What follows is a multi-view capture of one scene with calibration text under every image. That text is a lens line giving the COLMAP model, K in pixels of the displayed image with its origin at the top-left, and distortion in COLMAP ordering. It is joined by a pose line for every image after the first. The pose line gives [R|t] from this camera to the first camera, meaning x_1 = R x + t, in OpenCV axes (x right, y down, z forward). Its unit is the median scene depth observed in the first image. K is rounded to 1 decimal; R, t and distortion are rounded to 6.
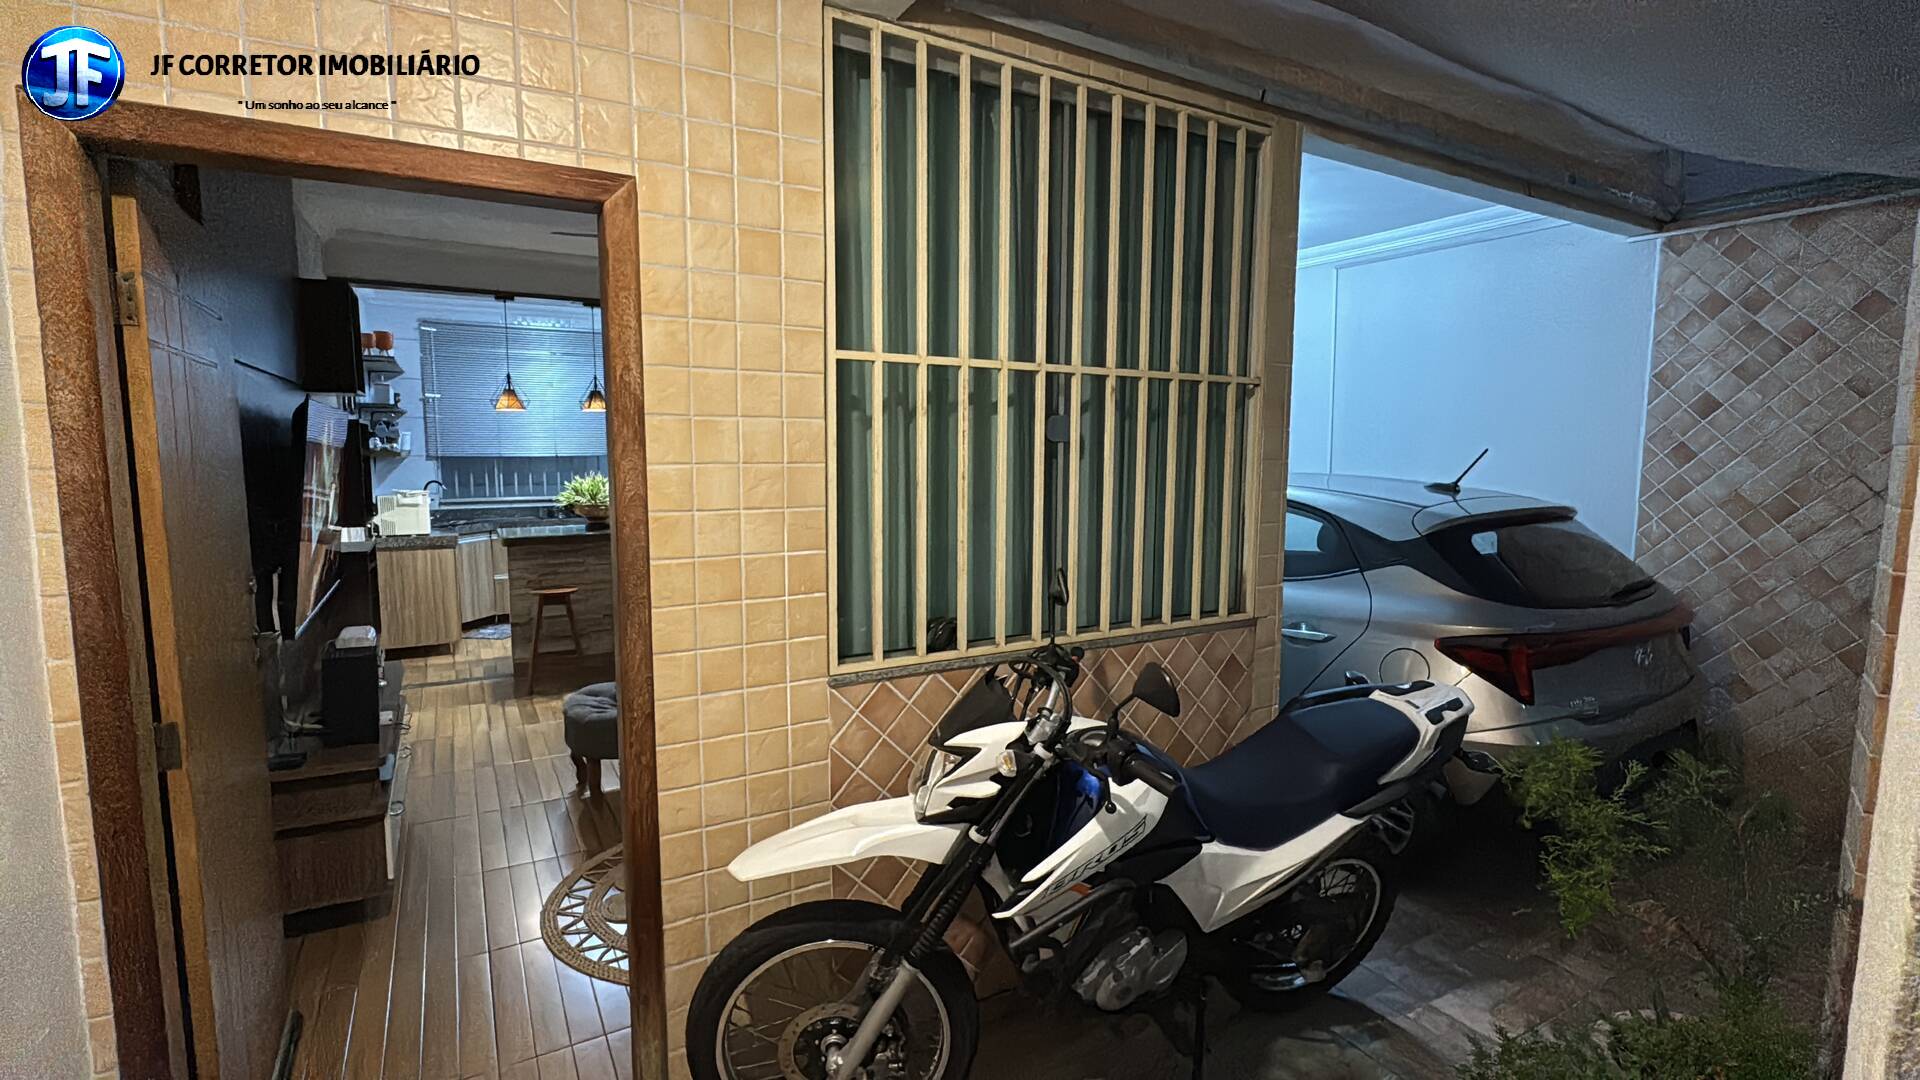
lens RADIAL K [[877.8, 0, 961.4], [0, 877.8, 544.7], [0, 0, 1]] dist [-0.003213, -0.001319]
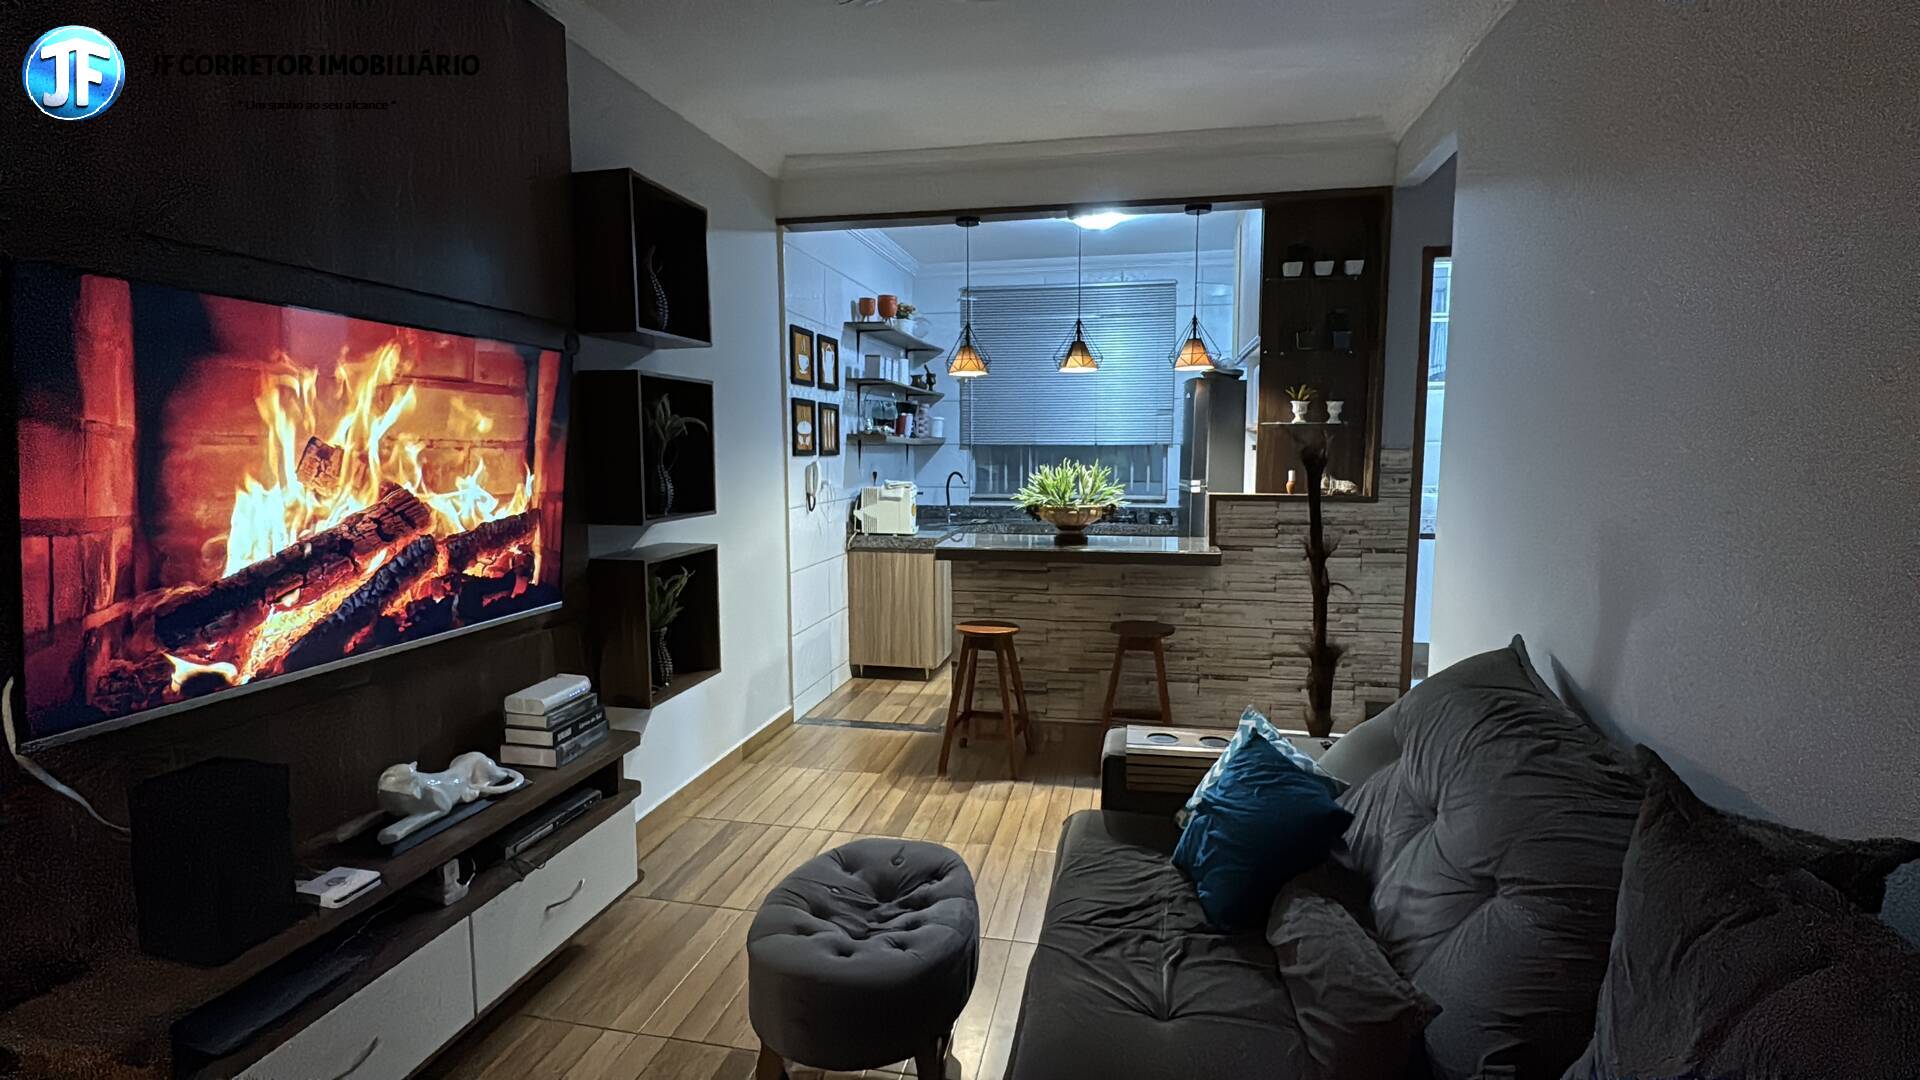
lens RADIAL K [[877.8, 0, 959.0], [0, 877.8, 541.0], [0, 0, 1]] dist [-0.003213, -0.001319]
pose [[0.742339, 0.066531, -0.666713, -0.019797], [-0.071908, 0.997222, 0.019449, -0.027509], [0.666154, 0.033504, 0.745061, 0.442331]]
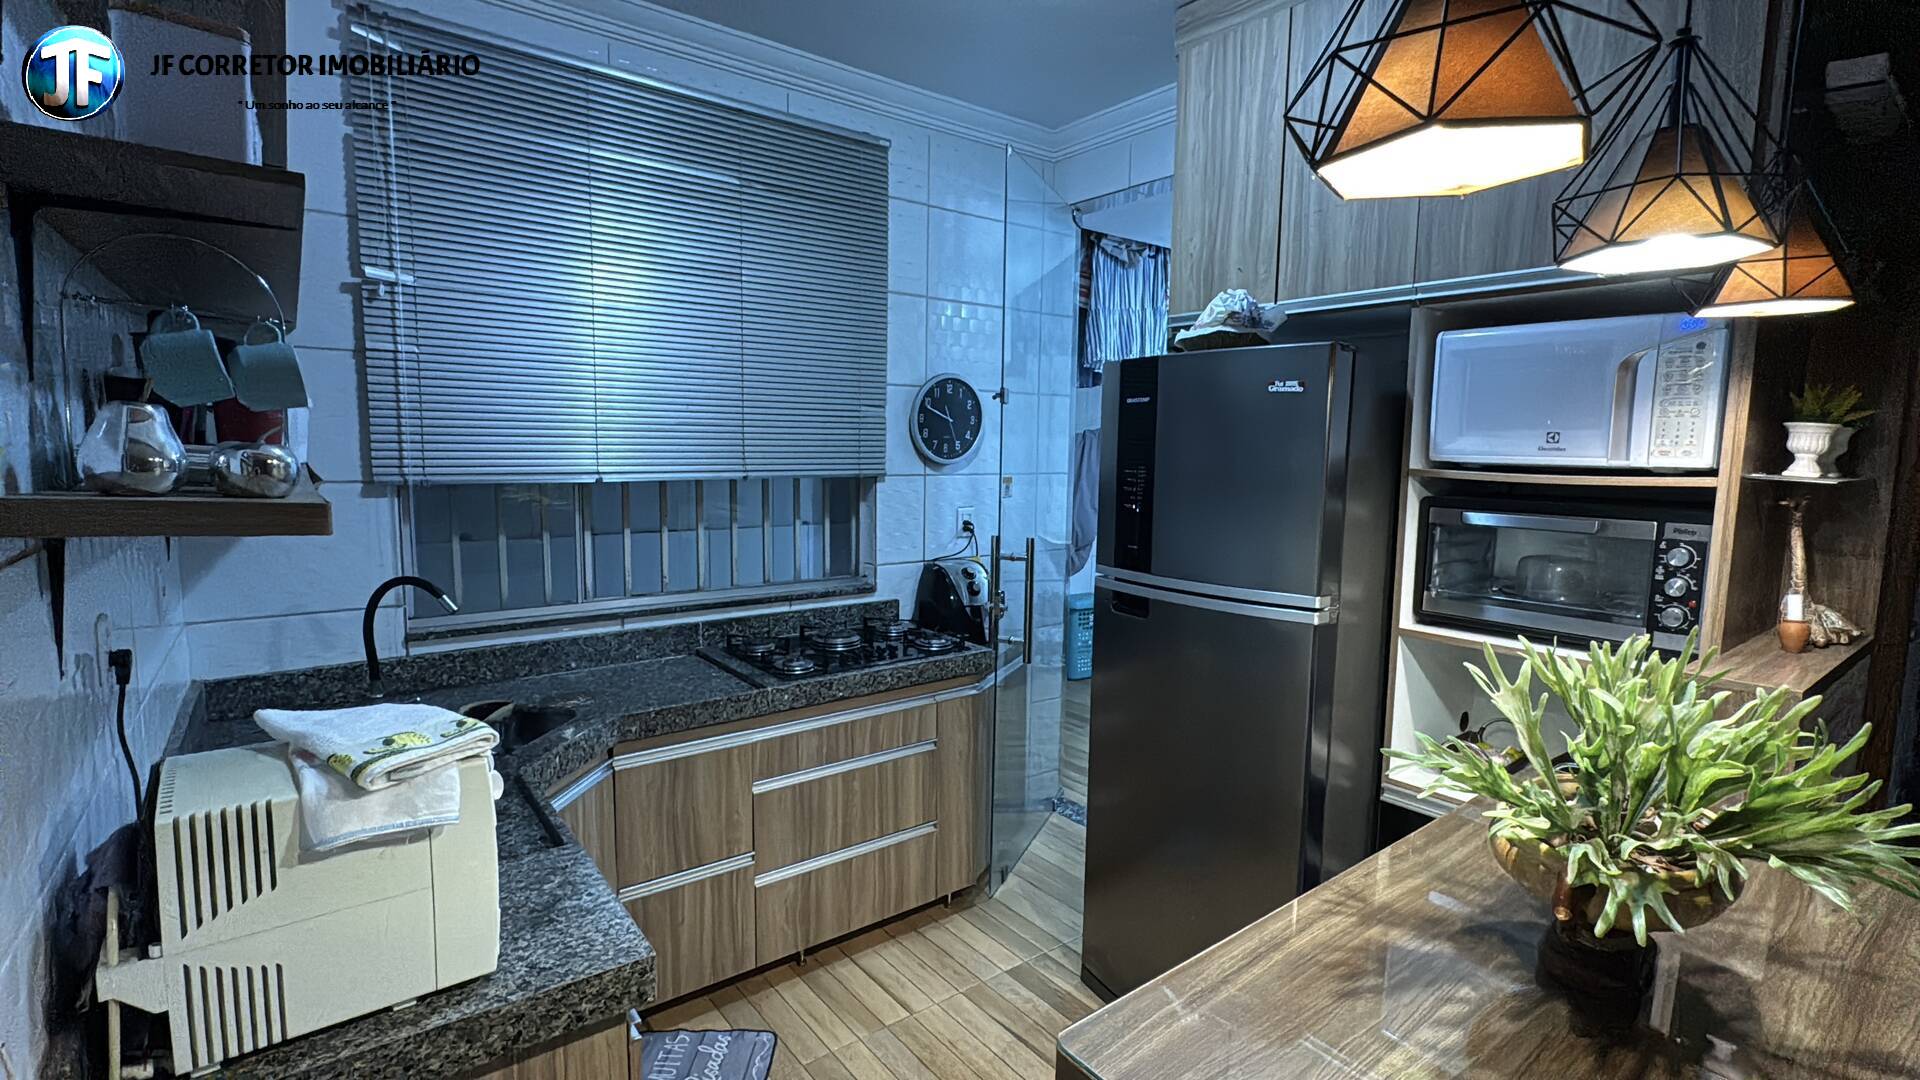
lens RADIAL K [[877.8, 0, 959.2], [0, 877.8, 538.8], [0, 0, 1]] dist [-0.003213, -0.001319]
pose [[0.992154, -0.001624, 0.125009, -0.576939], [0.001887, 0.999996, -0.001987, -0.104059], [-0.125005, 0.002208, 0.992154, 0.877762]]
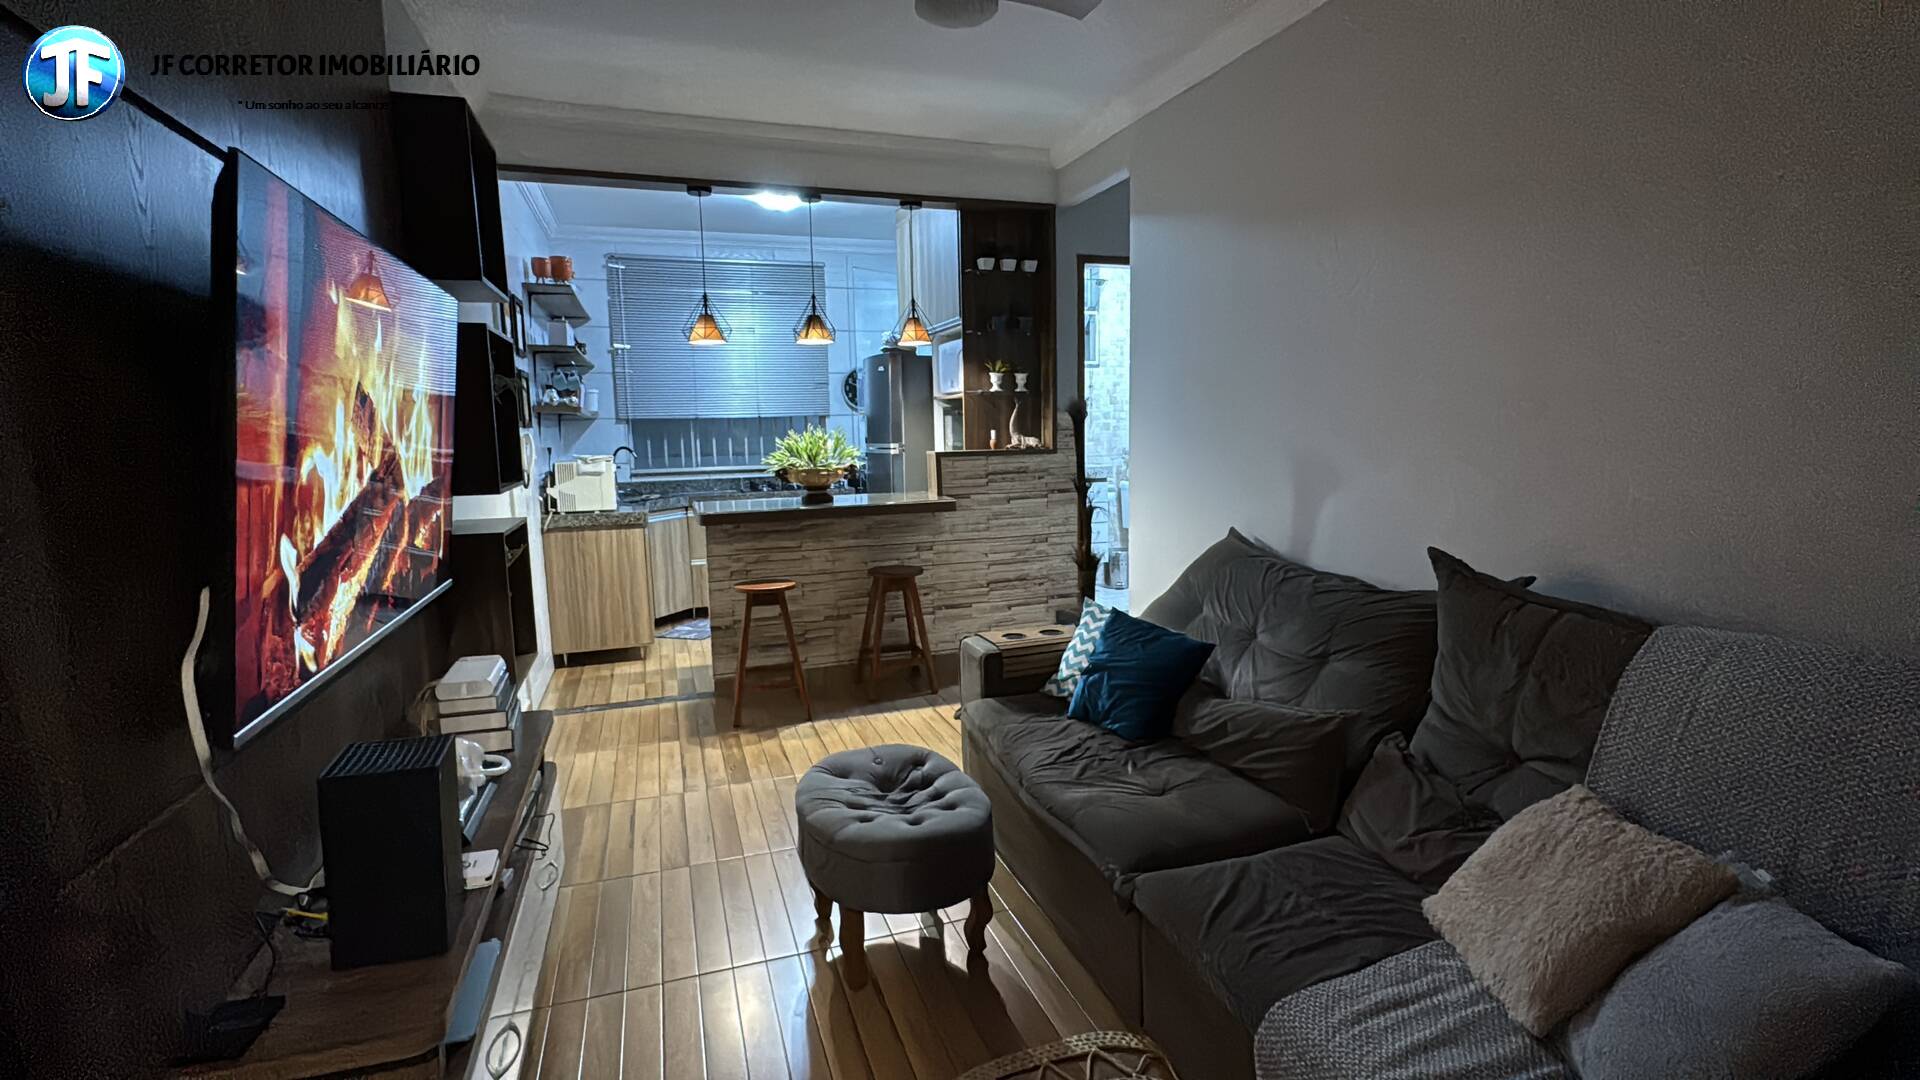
lens RADIAL K [[877.8, 0, 962.0], [0, 877.8, 542.5], [0, 0, 1]] dist [-0.003213, -0.001319]
pose [[0.981304, 0.002171, -0.192452, -0.154302], [0.002089, 0.999757, 0.021930, 0.000513], [0.192452, -0.021922, 0.981061, 0.298123]]
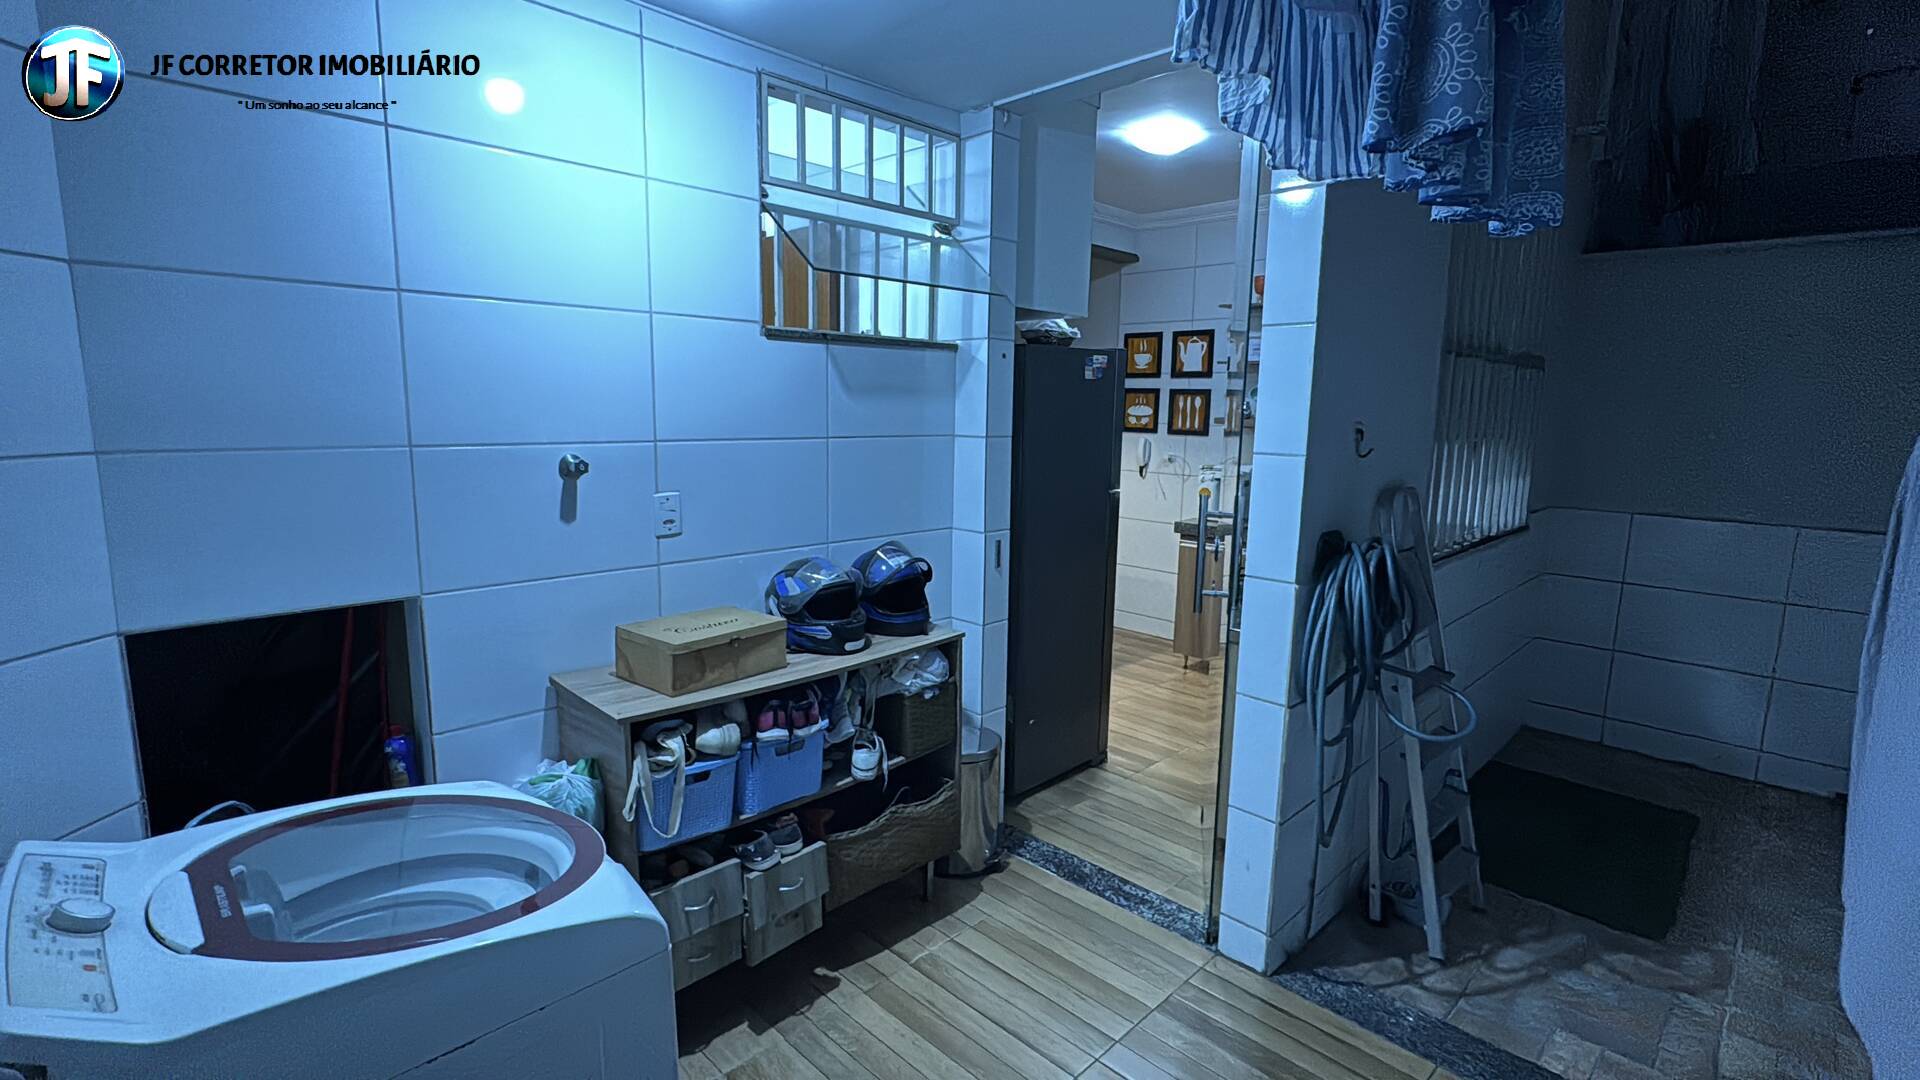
lens RADIAL K [[877.8, 0, 955.1], [0, 877.8, 540.8], [0, 0, 1]] dist [-0.003213, -0.001319]
pose [[-0.965842, 0.014184, -0.258742, -0.182578], [-0.055895, 0.963591, 0.261472, -0.208881], [0.253030, 0.267003, -0.929884, 1.842715]]
